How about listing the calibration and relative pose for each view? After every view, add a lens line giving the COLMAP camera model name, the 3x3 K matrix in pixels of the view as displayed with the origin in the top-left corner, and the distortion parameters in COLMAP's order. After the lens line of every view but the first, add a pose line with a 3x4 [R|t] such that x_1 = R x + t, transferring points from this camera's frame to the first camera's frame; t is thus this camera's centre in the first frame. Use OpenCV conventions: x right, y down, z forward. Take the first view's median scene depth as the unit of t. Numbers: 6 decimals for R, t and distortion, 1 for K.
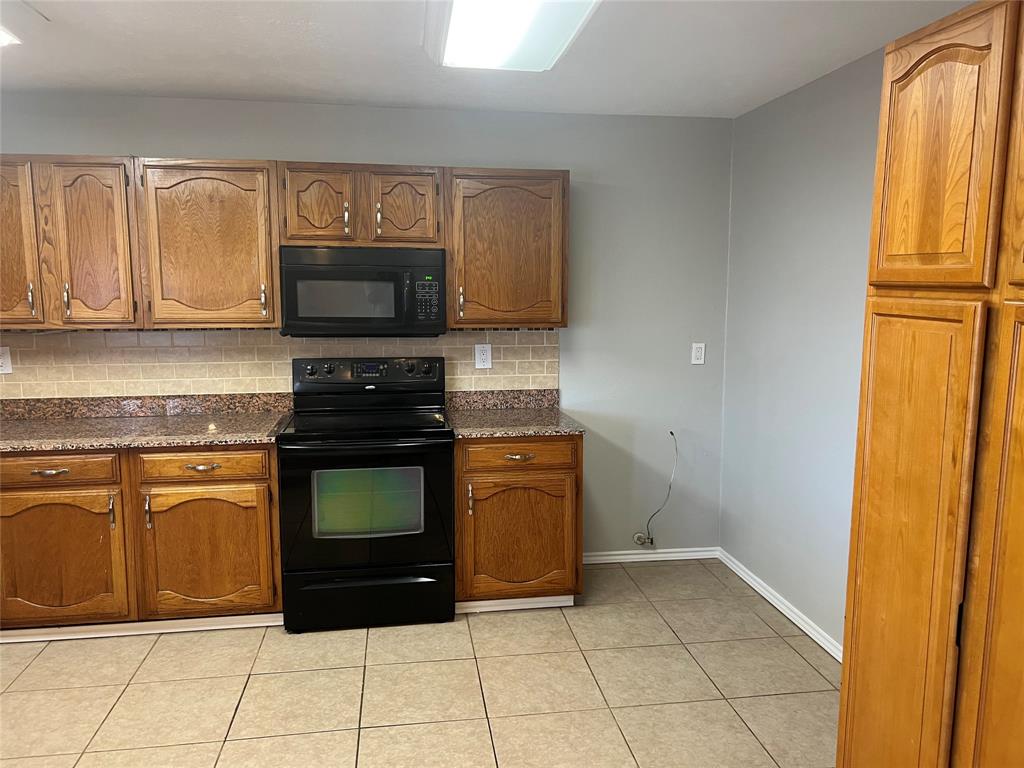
lens RADIAL K [[772.0, 0, 515.5], [0, 772.0, 386.8], [0, 0, 1]] dist [0.028721, -0.026812]
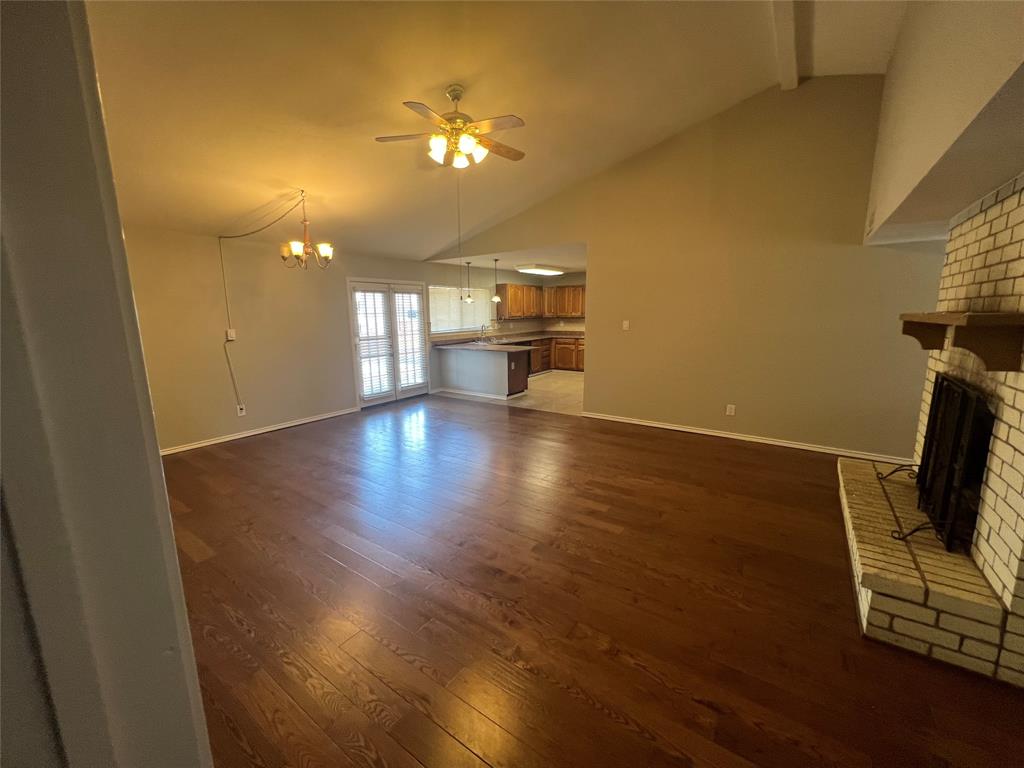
lens RADIAL K [[410.6, 0, 511.3], [0, 410.6, 386.7], [0, 0, 1]] dist [-0.003570, 0.000879]
pose [[0.720434, 0.118941, -0.683248, 1.169279], [-0.078588, 0.992839, 0.089971, 0.187259], [0.689056, -0.011123, 0.724622, -1.411802]]
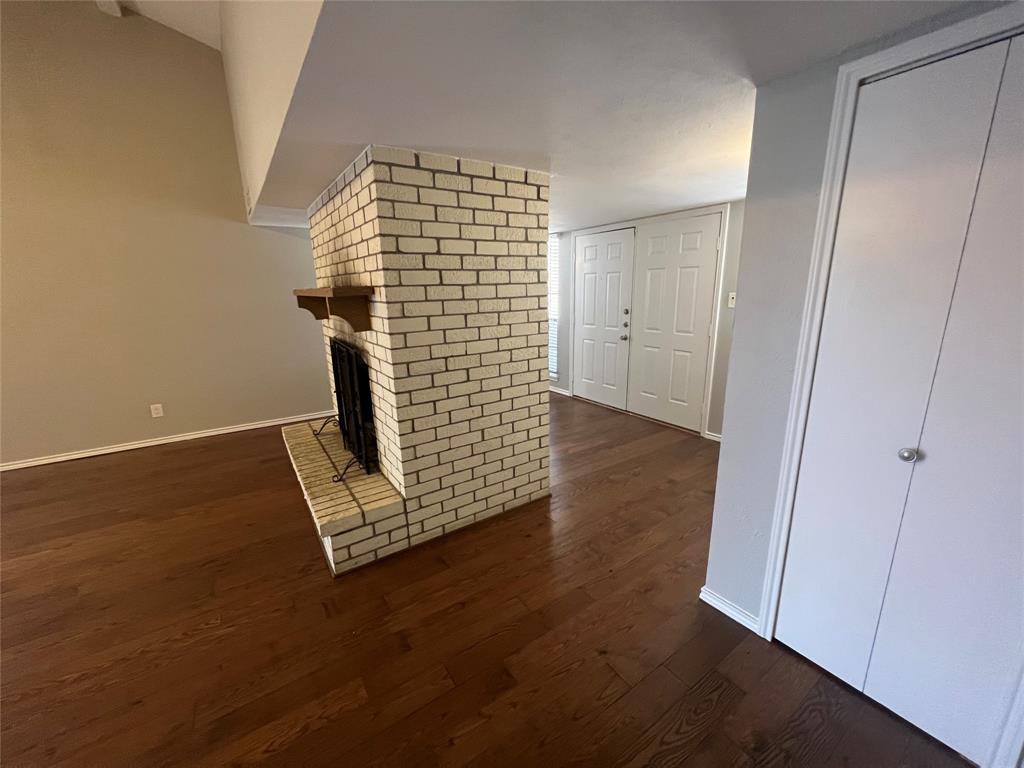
lens RADIAL K [[410.6, 0, 514.0], [0, 410.6, 385.1], [0, 0, 1]] dist [-0.003570, 0.000879]
pose [[0.901571, -0.111784, 0.417941, 1.193079], [0.065436, 0.990163, 0.123675, 0.186110], [-0.427654, -0.084153, 0.900017, -1.335842]]
